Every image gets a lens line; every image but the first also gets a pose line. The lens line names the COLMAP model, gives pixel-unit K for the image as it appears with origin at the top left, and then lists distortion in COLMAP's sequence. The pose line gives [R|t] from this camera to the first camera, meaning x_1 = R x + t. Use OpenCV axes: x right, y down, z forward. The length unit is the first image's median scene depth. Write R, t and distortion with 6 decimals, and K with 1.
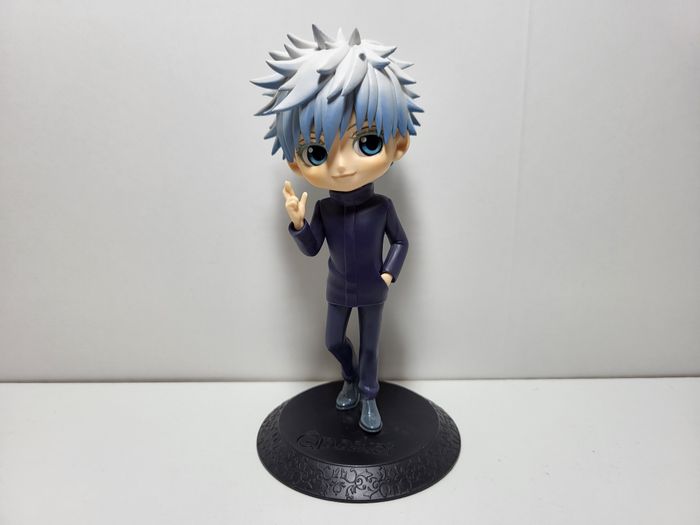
lens RADIAL K [[528.8, 0, 350.0], [0, 528.8, 262.5], [0, 0, 1]] dist [0.001903, 0.001431]
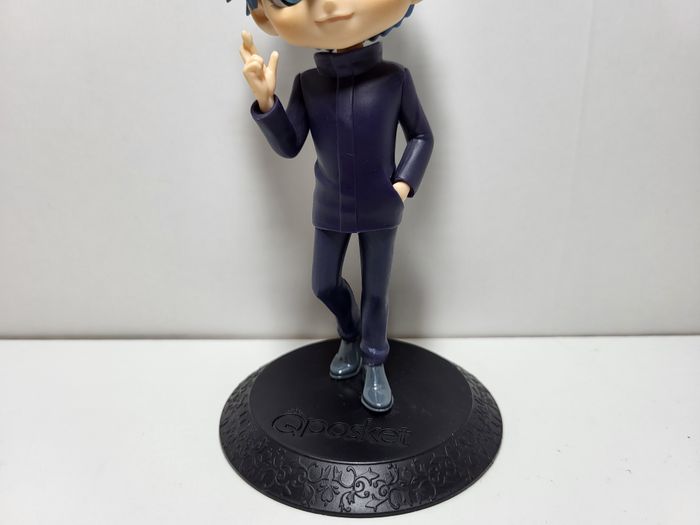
lens RADIAL K [[528.8, 0, 350.0], [0, 528.8, 262.5], [0, 0, 1]] dist [0.001903, 0.001431]
pose [[0.999798, -0.000606, -0.020103, 0.017695], [0.002323, 0.996339, 0.085463, 0.062779], [0.019977, -0.085493, 0.996139, 0.317645]]
